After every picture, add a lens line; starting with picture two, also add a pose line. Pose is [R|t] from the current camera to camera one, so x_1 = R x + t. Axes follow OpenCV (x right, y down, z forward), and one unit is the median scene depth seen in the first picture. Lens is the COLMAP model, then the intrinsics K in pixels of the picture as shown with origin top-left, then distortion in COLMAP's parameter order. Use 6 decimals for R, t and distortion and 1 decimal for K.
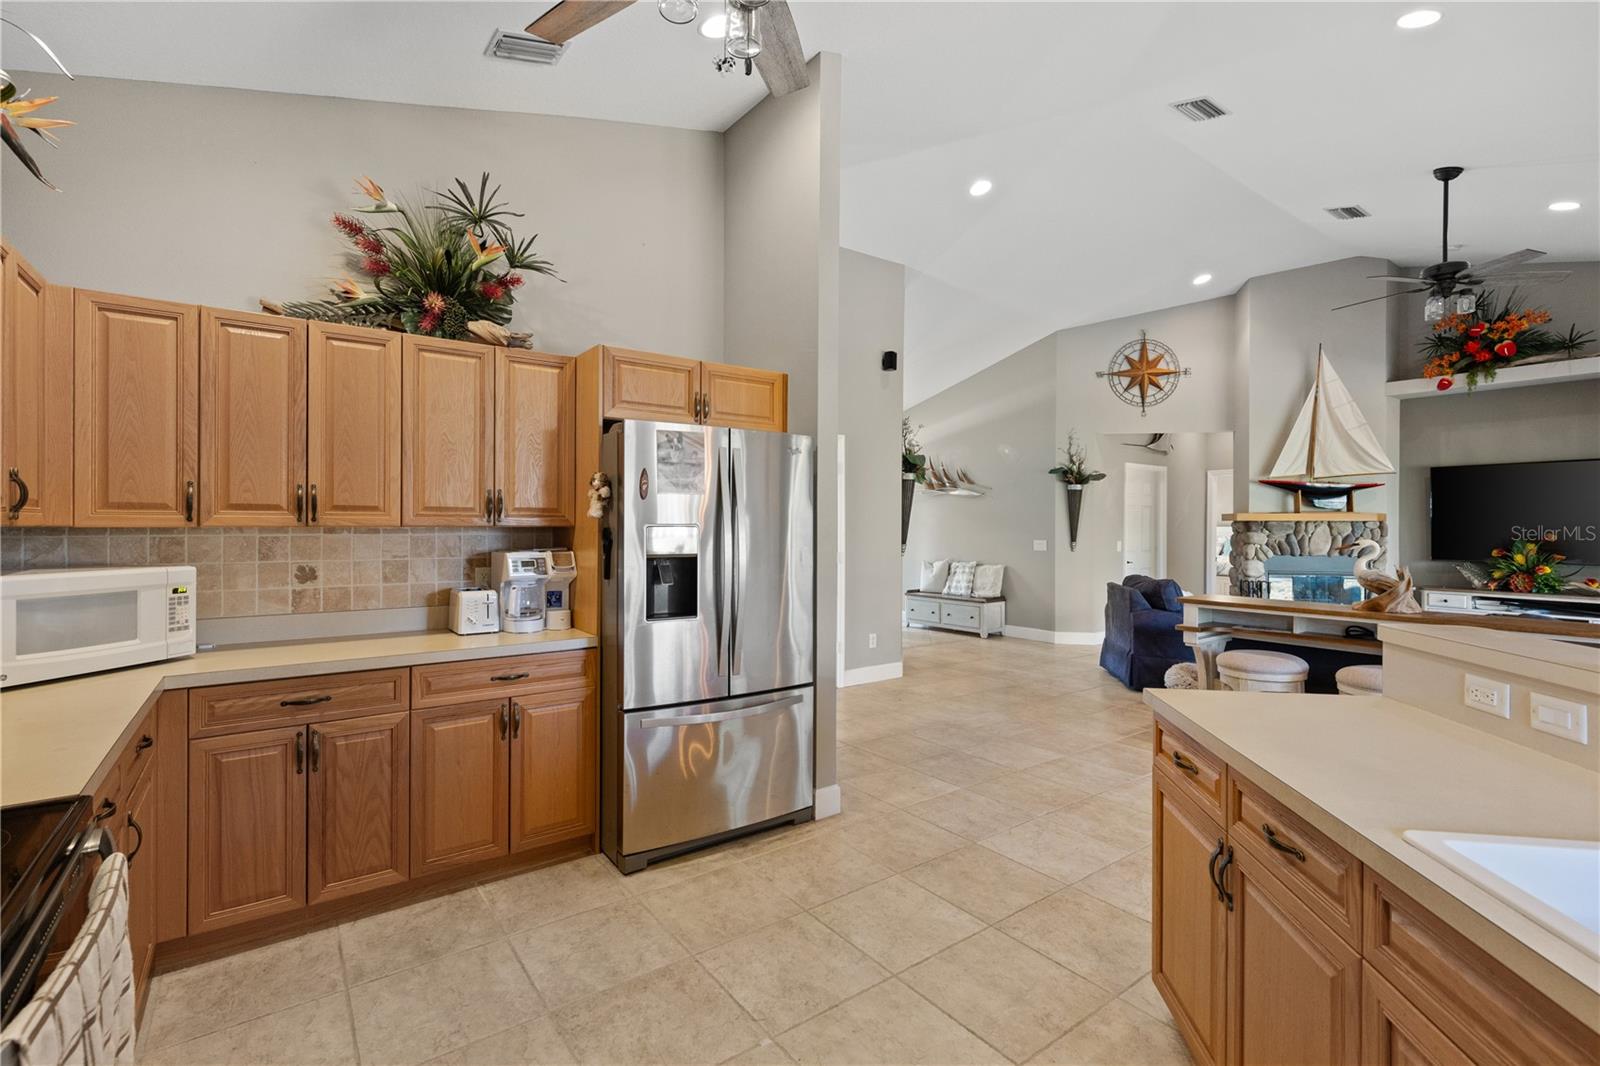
lens RADIAL K [[721.4, 0, 793.3], [0, 721.4, 523.9], [0, 0, 1]] dist [0.004583, -0.002617]
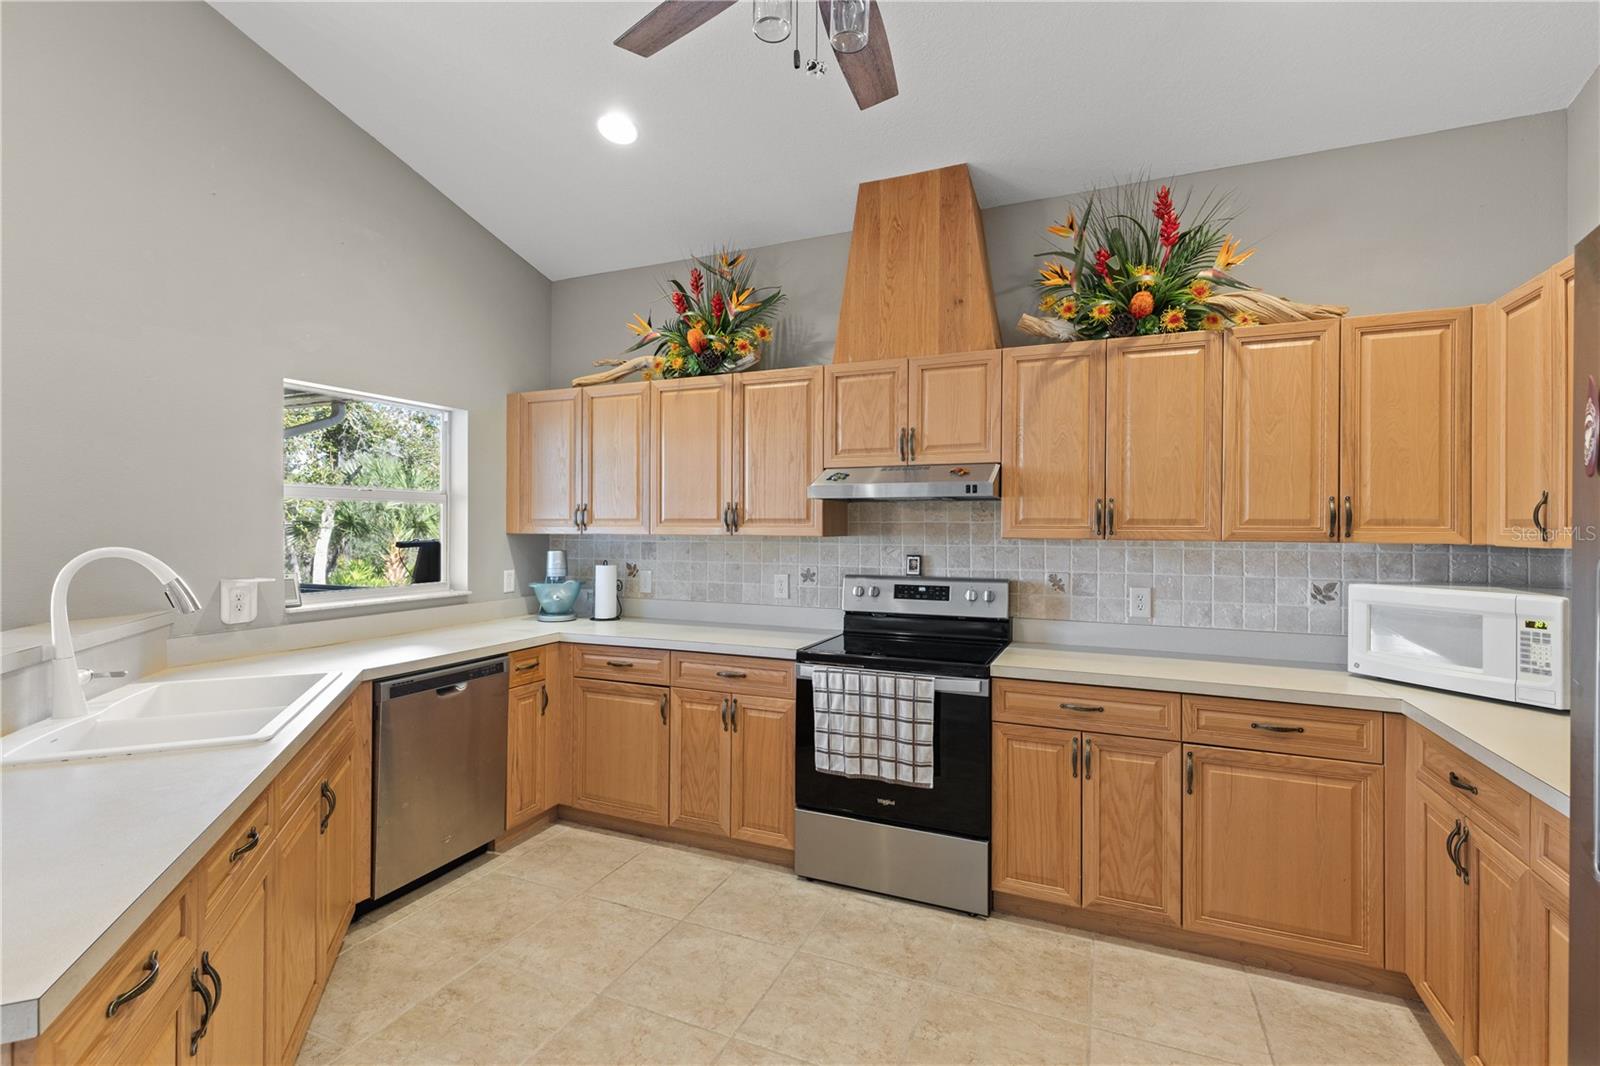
lens RADIAL K [[721.4, 0, 800.7], [0, 721.4, 527.0], [0, 0, 1]] dist [0.004583, -0.002617]
pose [[-0.858246, -0.008759, -0.513164, 0.259324], [-0.008225, 0.999961, -0.003311, -0.008503], [0.513173, 0.001379, -0.858284, 1.136065]]
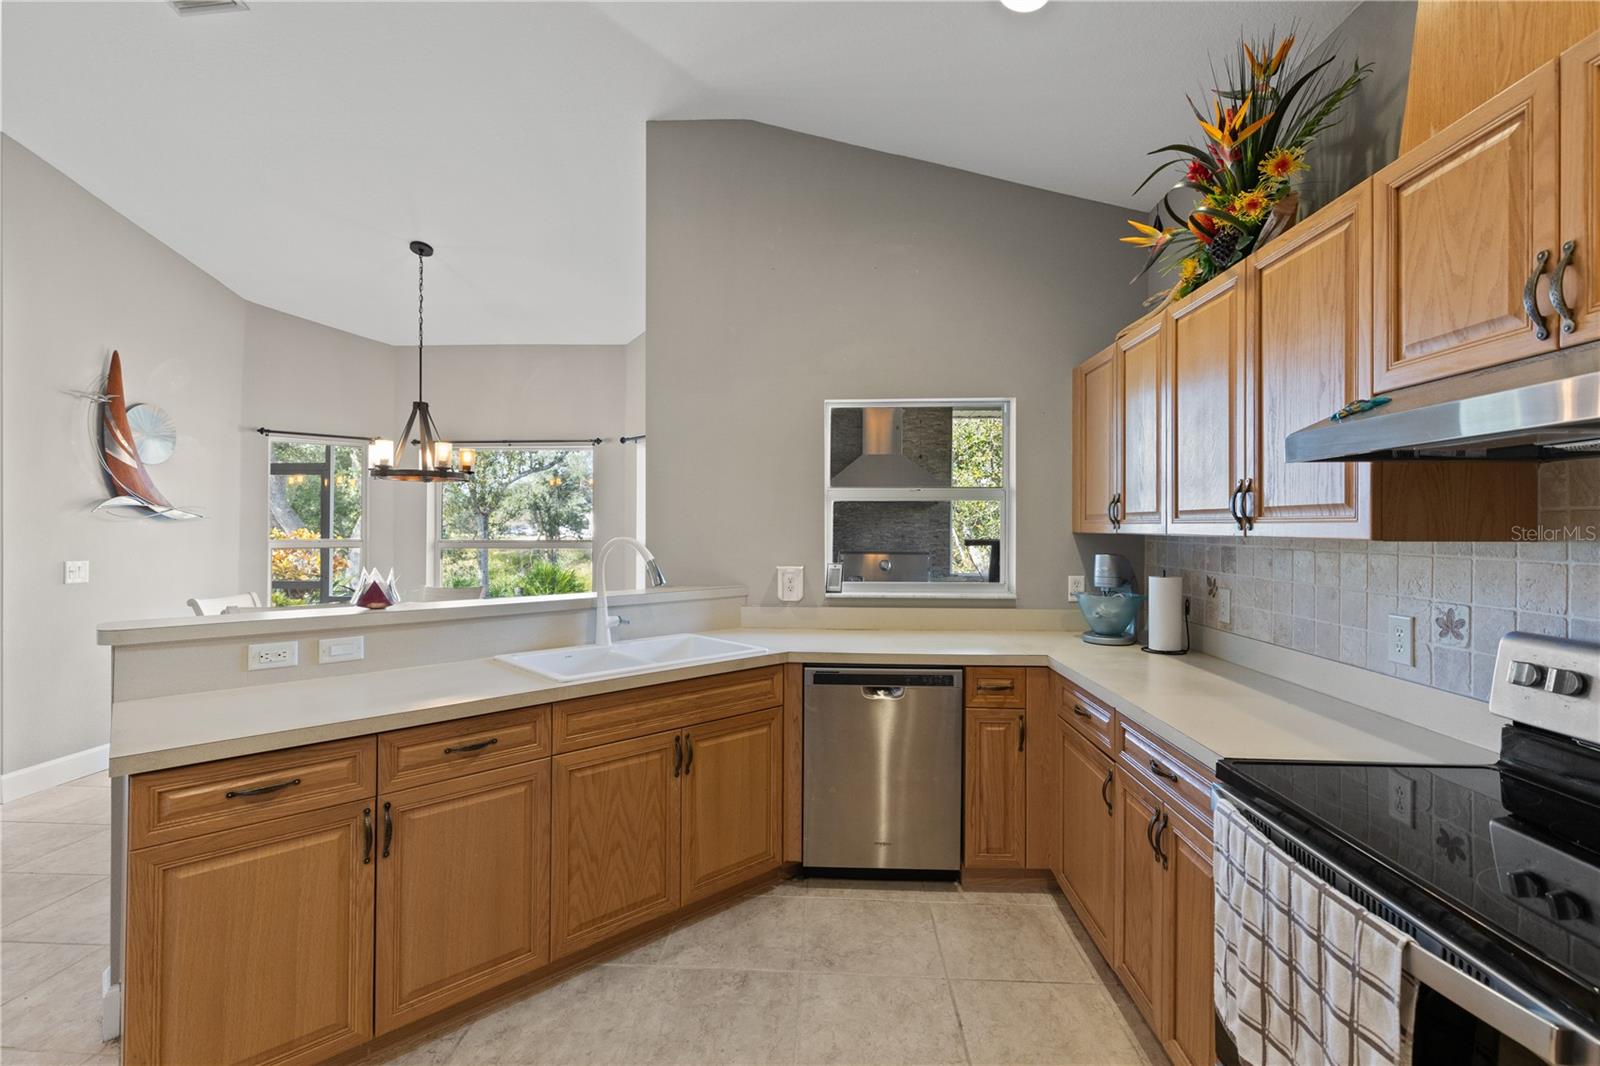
lens RADIAL K [[721.4, 0, 792.2], [0, 721.4, 523.1], [0, 0, 1]] dist [0.004583, -0.002617]
pose [[-0.777360, -0.005235, 0.629034, -0.370249], [-0.007252, 0.999974, -0.000639, -0.006695], [-0.629014, -0.005058, -0.777377, 0.855891]]
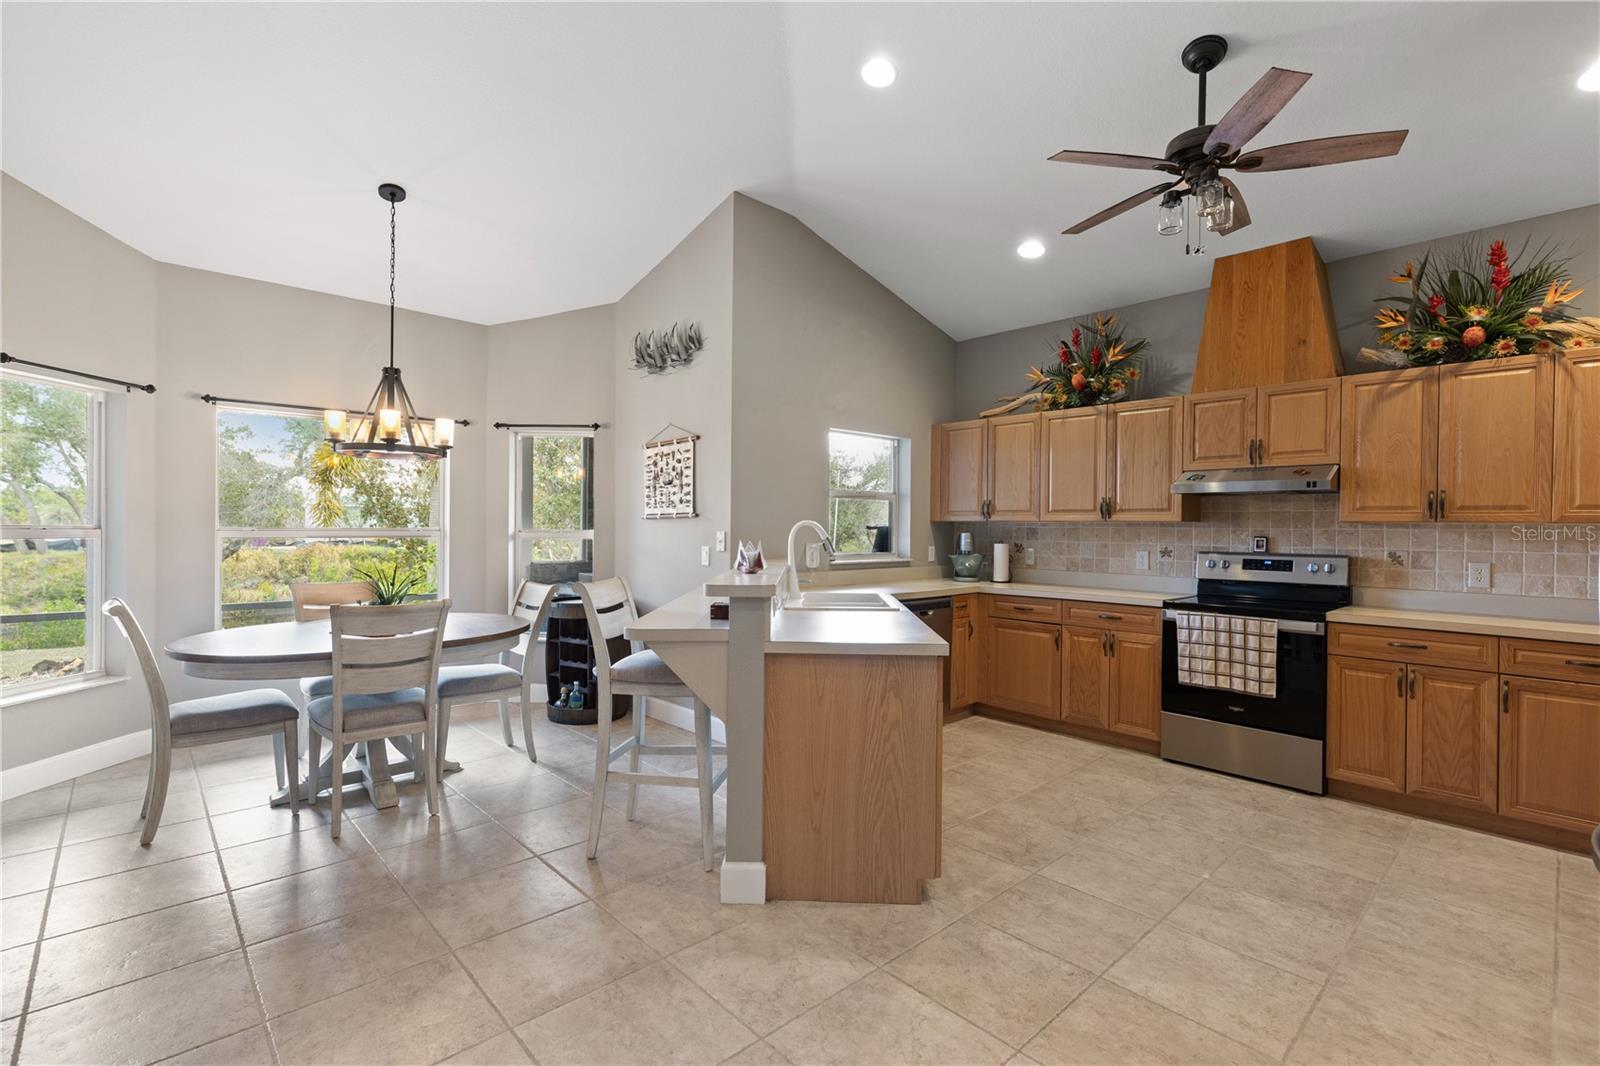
lens RADIAL K [[721.4, 0, 792.5], [0, 721.4, 529.9], [0, 0, 1]] dist [0.004583, -0.002617]
pose [[-0.992376, -0.013656, -0.122486, 0.673132], [-0.014258, 0.999890, 0.004044, 0.027008], [0.122418, 0.005759, -0.992462, 1.624417]]
